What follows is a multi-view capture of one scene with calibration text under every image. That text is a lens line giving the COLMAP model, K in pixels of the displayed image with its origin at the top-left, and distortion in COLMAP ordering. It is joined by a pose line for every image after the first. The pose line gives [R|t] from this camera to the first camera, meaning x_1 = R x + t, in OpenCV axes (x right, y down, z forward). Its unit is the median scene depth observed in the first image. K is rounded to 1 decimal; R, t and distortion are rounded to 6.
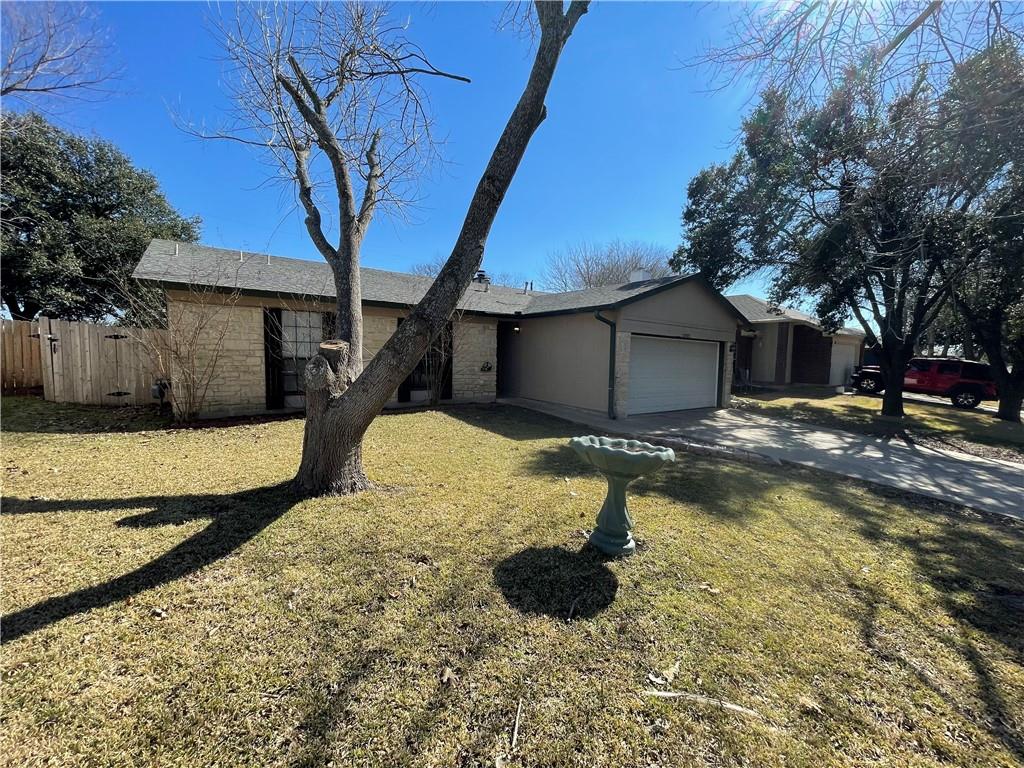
lens RADIAL K [[411.1, 0, 508.5], [0, 411.1, 384.6], [0, 0, 1]] dist [0.000832, -0.001938]
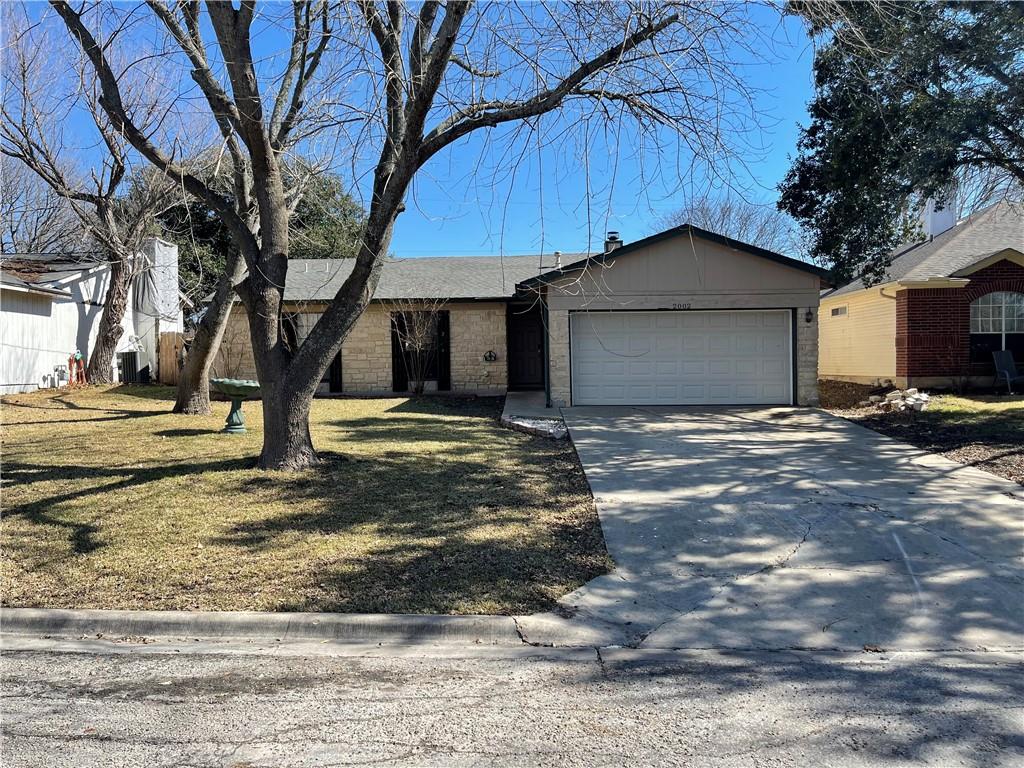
lens RADIAL K [[771.2, 0, 511.0], [0, 771.2, 384.2], [0, 0, 1]] dist [0.036918, -0.031910]
pose [[0.798508, -0.014604, -0.601807, 1.031964], [-0.008262, 0.999346, -0.035213, 0.080768], [0.601928, 0.033090, 0.797865, -0.345706]]
